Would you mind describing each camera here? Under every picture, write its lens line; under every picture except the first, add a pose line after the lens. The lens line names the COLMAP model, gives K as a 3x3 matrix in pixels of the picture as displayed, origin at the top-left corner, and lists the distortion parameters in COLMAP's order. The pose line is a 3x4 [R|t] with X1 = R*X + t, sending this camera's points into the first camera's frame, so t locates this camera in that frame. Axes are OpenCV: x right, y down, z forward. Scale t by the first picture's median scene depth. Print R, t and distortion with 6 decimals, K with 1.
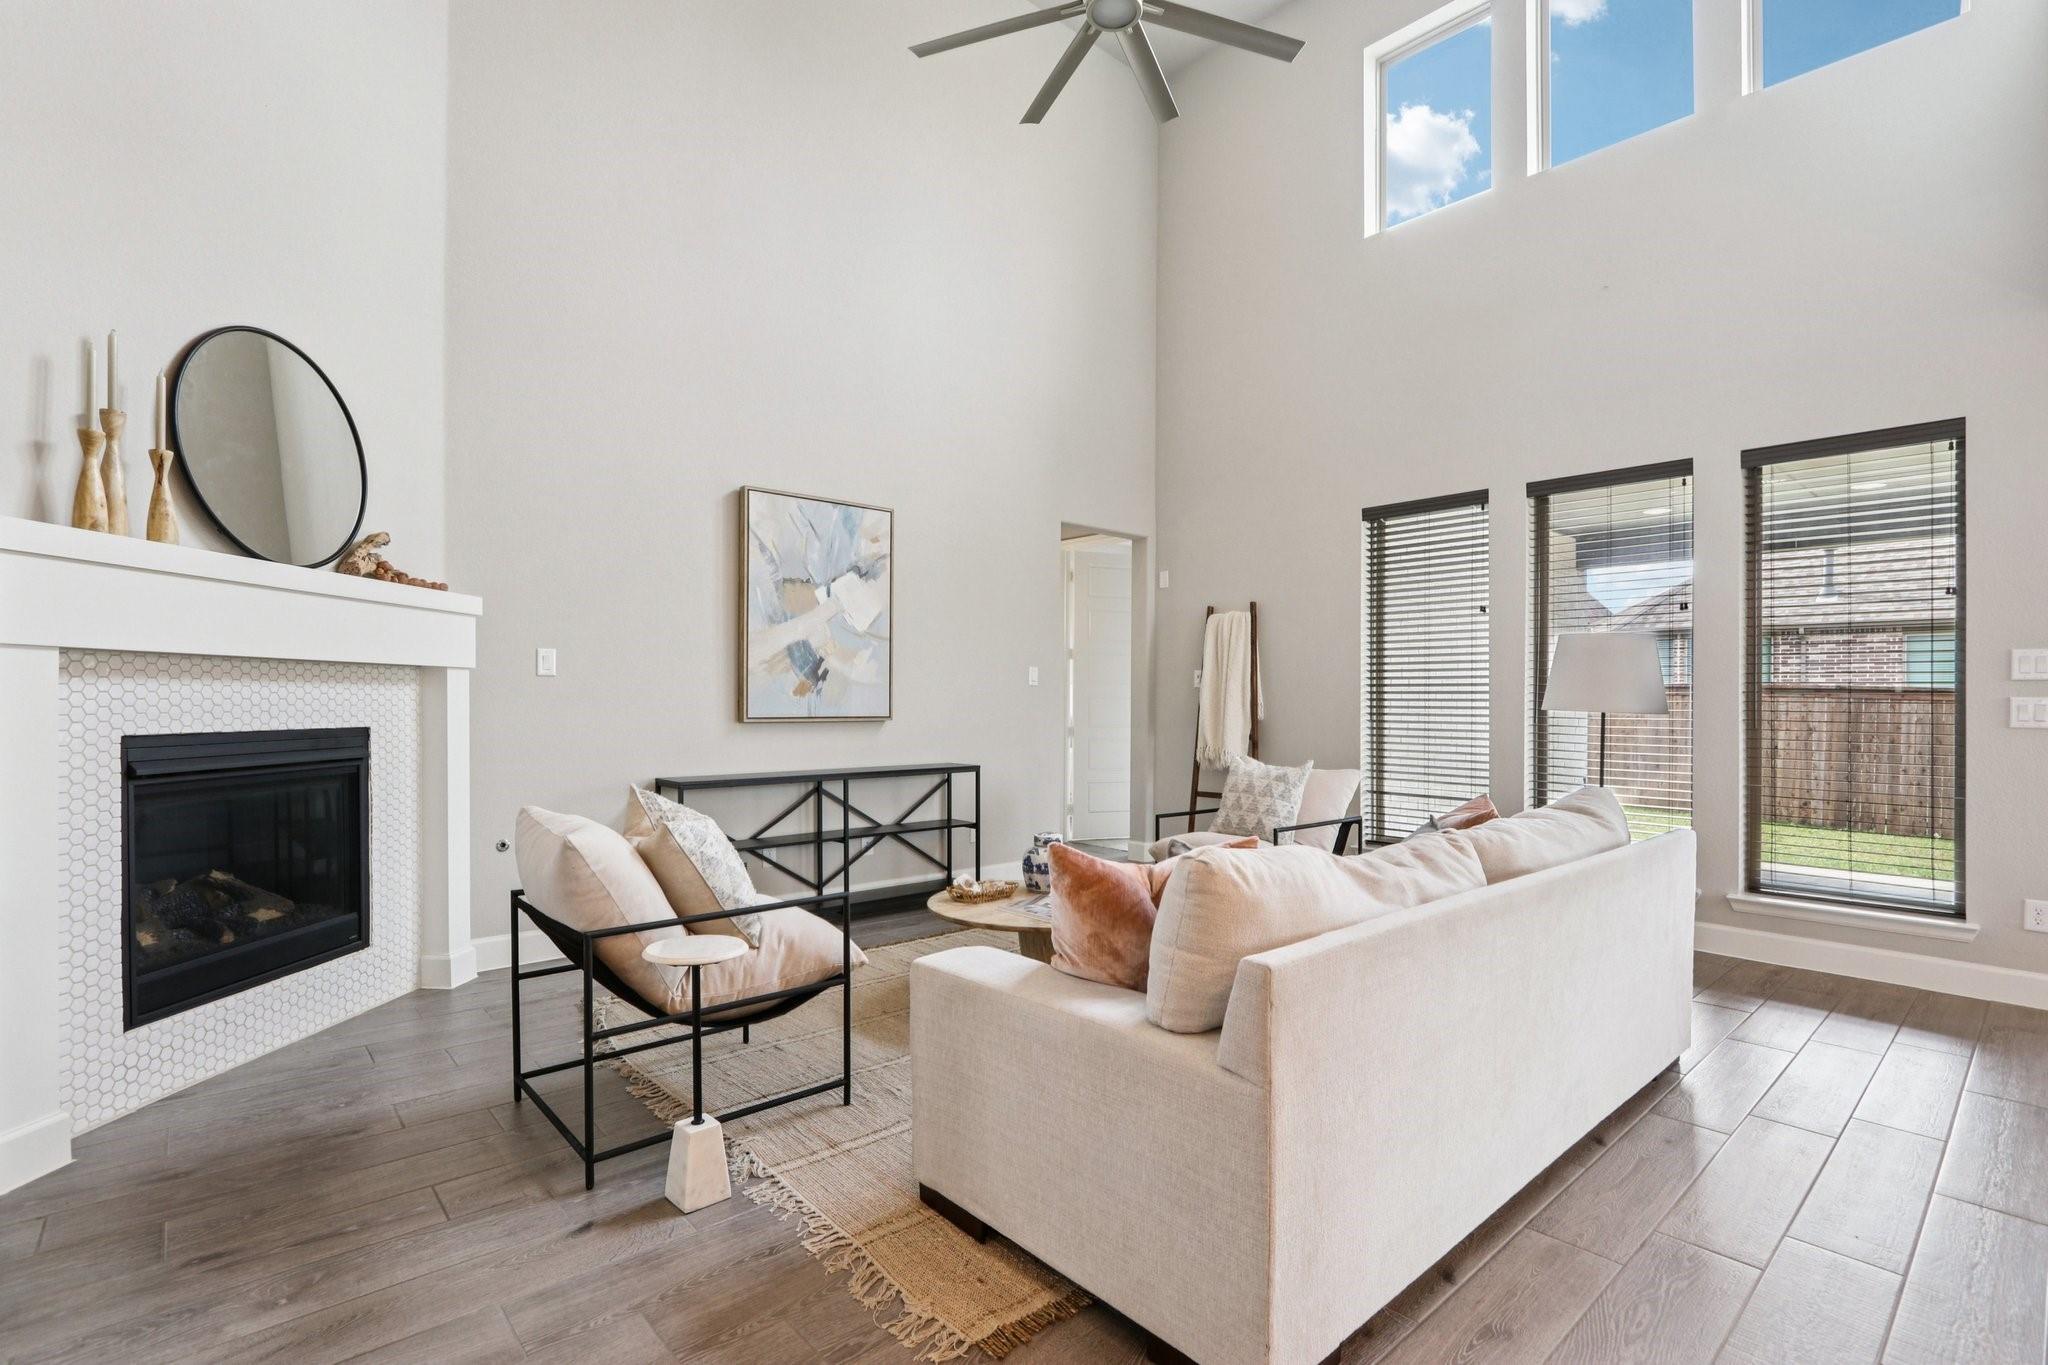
lens RADIAL K [[956.3, 0, 1033.2], [0, 956.3, 706.2], [0, 0, 1]] dist [-0.010527, -0.000378]
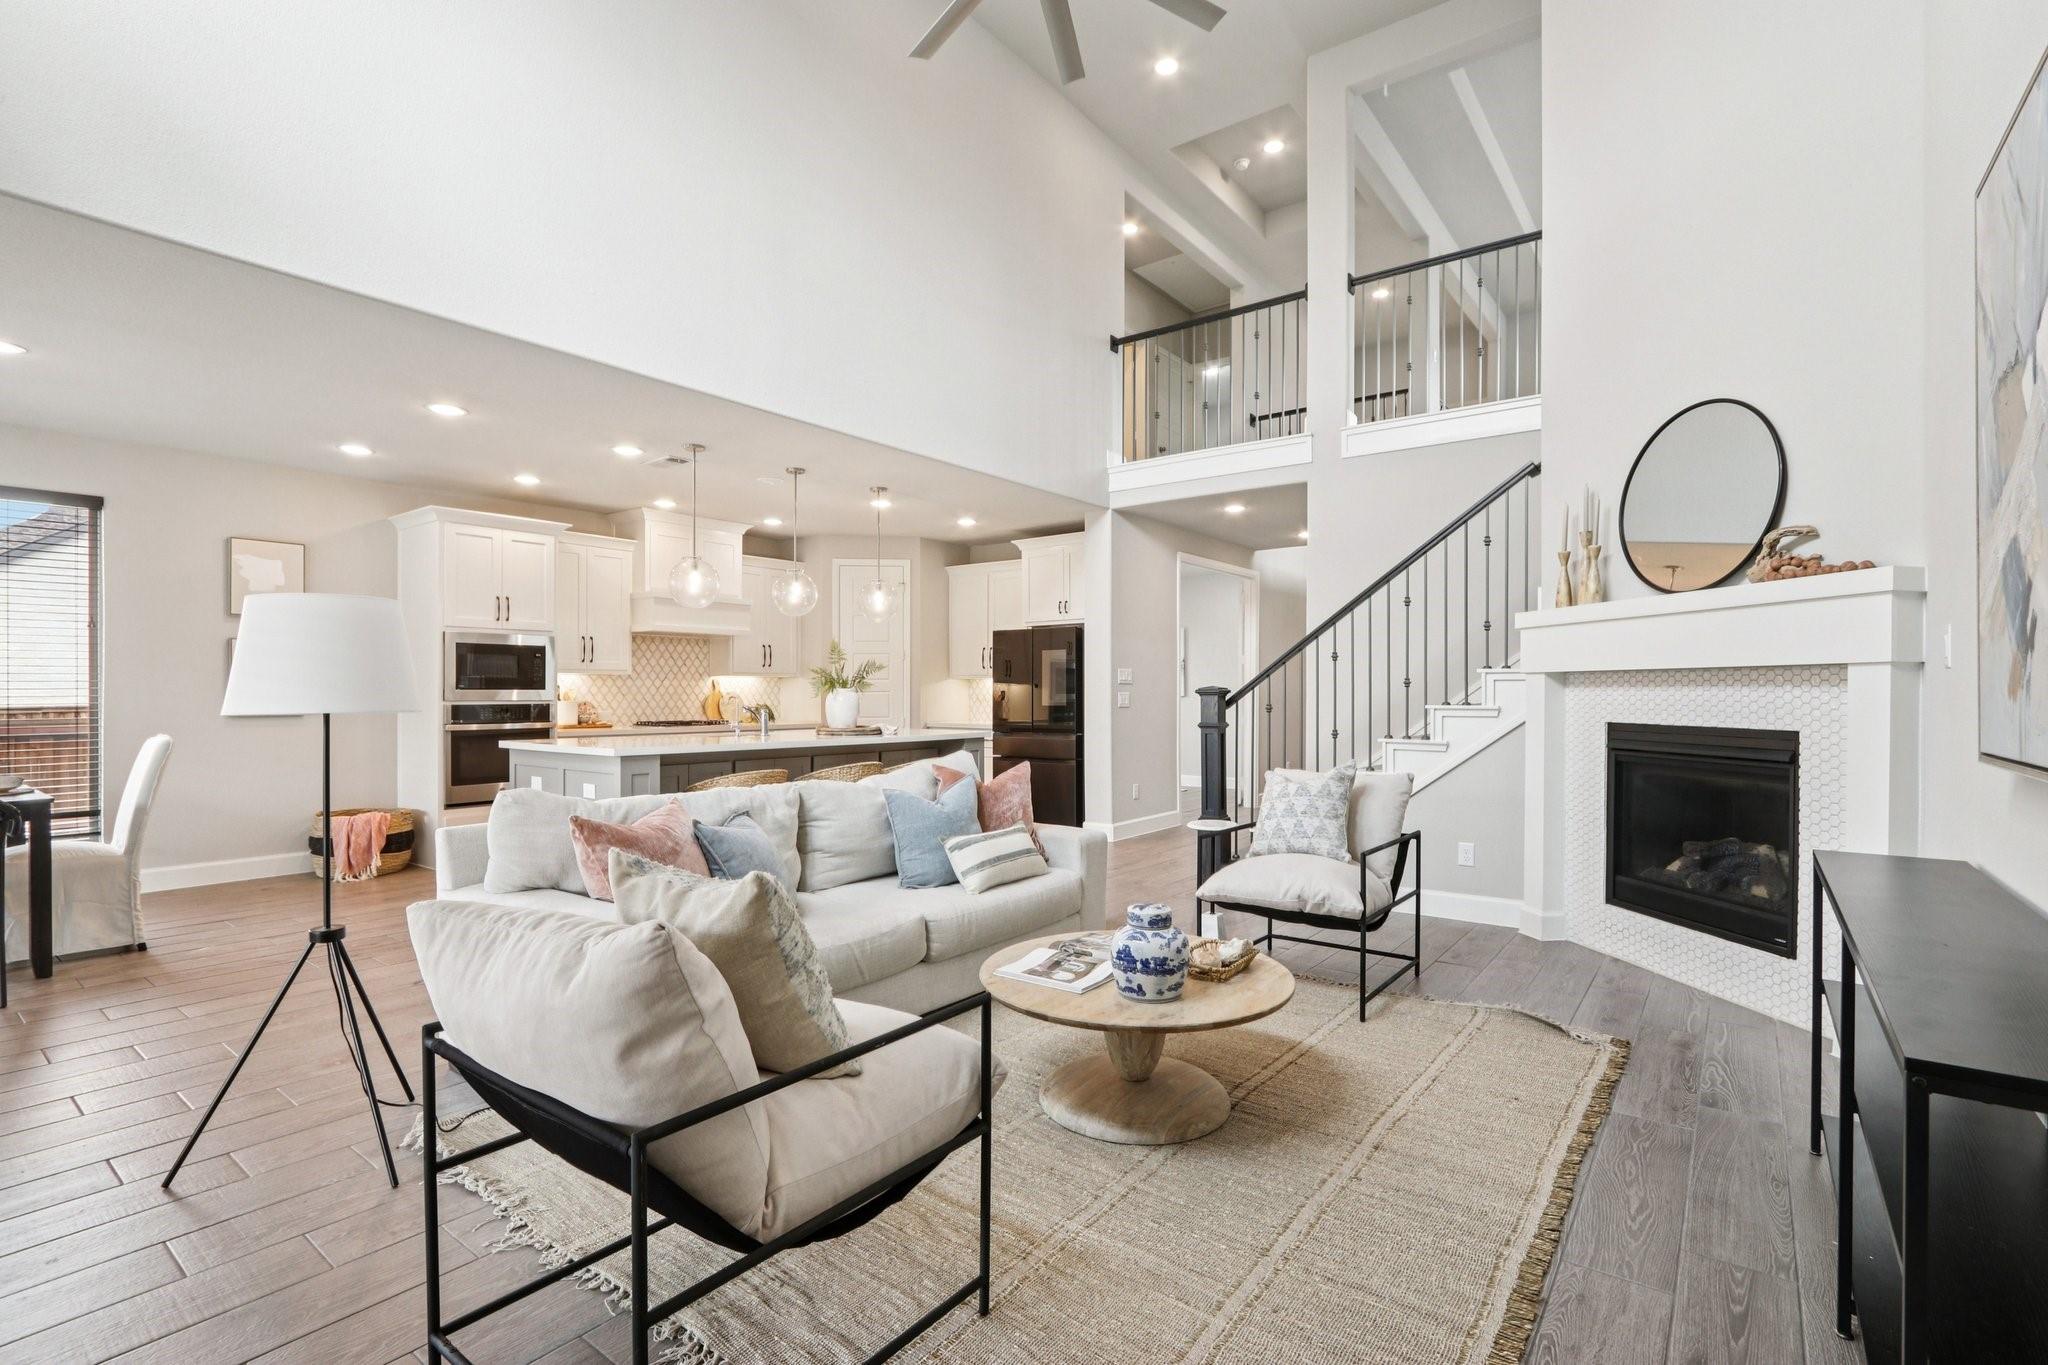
lens RADIAL K [[954.7, 0, 1031.2], [0, 954.7, 684.7], [0, 0, 1]] dist [-0.002392, -0.000447]
pose [[-0.982437, -0.007817, -0.186430, 0.173323], [-0.007965, 0.999968, 0.000045, -0.013563], [0.186424, 0.001529, -0.982468, 1.291827]]
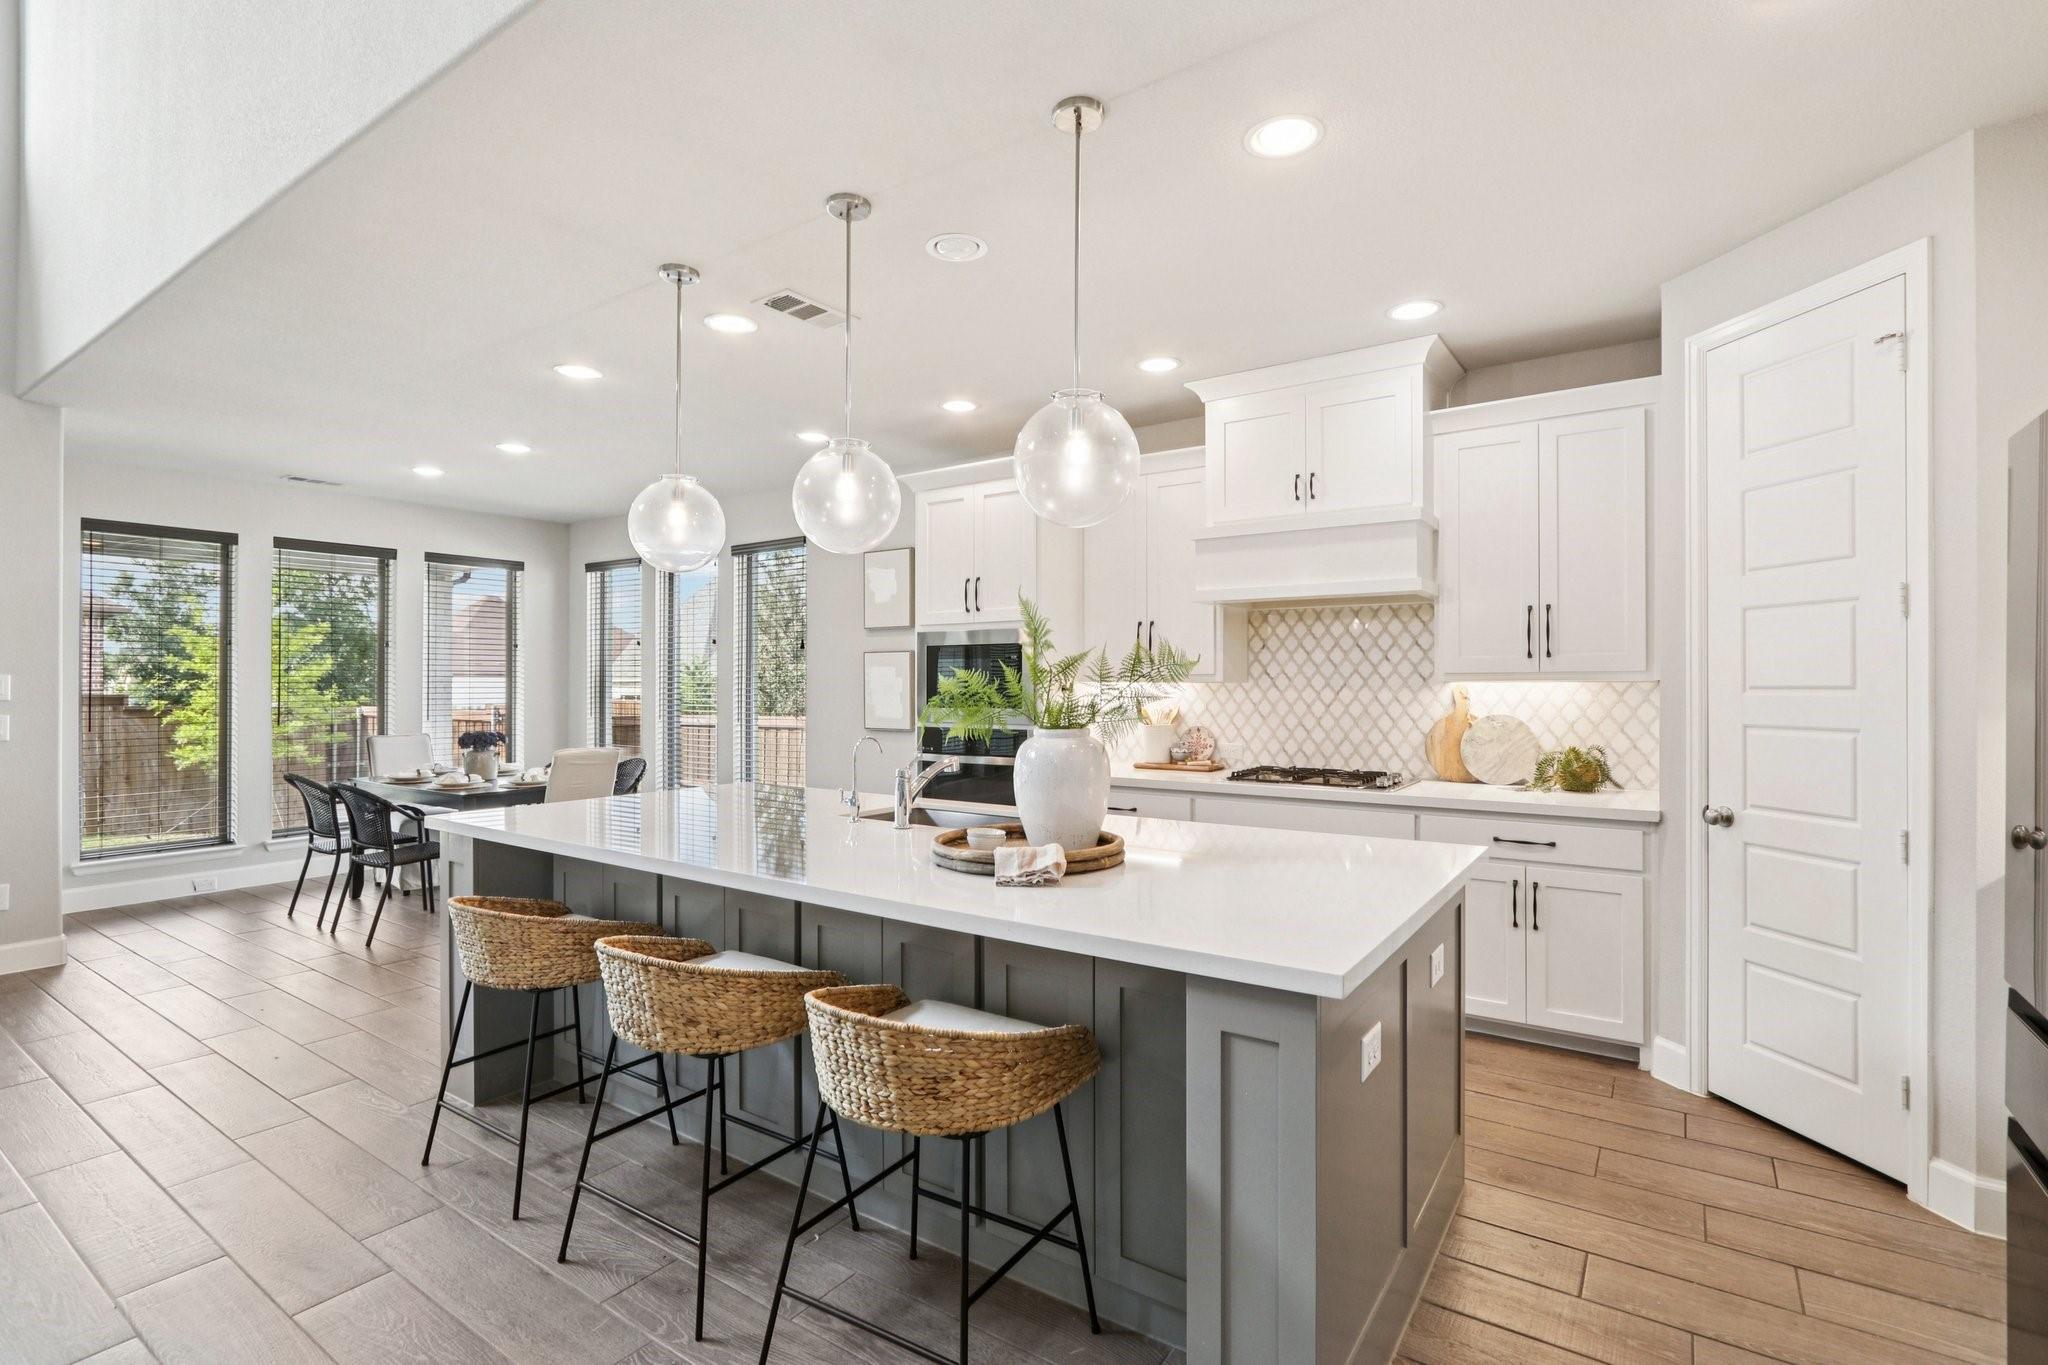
lens RADIAL K [[954.7, 0, 1031.2], [0, 954.7, 684.7], [0, 0, 1]] dist [-0.002392, -0.000447]
pose [[-0.237972, -0.009043, 0.971230, -0.297974], [0.010573, 0.999873, 0.011900, -0.035050], [-0.971214, 0.013100, -0.237846, 0.009576]]
